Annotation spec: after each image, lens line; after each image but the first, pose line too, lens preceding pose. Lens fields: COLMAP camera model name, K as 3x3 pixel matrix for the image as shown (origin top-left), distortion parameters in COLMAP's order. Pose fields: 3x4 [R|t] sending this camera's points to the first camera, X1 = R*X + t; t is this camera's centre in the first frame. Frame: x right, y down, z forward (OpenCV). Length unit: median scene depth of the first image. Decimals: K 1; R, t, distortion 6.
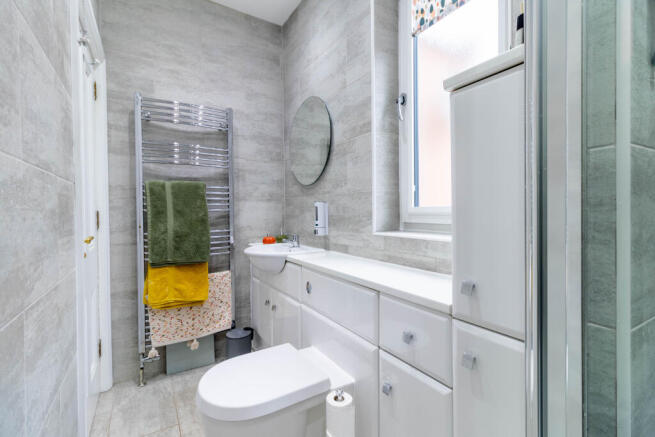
lens RADIAL K [[299.1, 0, 326.2], [0, 299.1, 213.6], [0, 0, 1]] dist [0.003089, 0.000595]
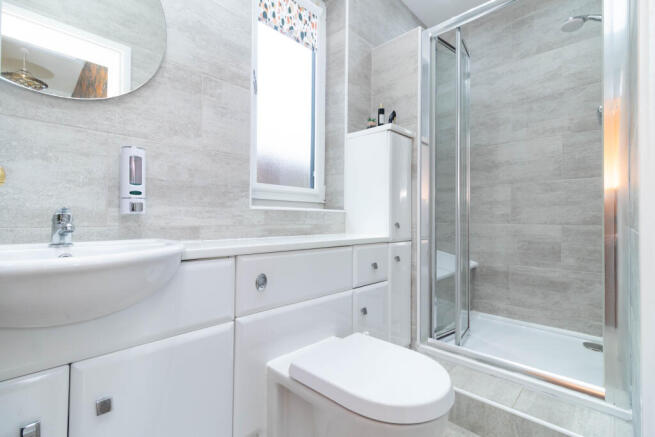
lens RADIAL K [[299.1, 0, 326.2], [0, 299.1, 213.6], [0, 0, 1]] dist [0.003089, 0.000595]
pose [[-0.249119, 0.022047, 0.968222, -0.720380], [-0.000845, 0.999736, -0.022982, 0.100711], [-0.968472, -0.006544, -0.249035, 0.972173]]
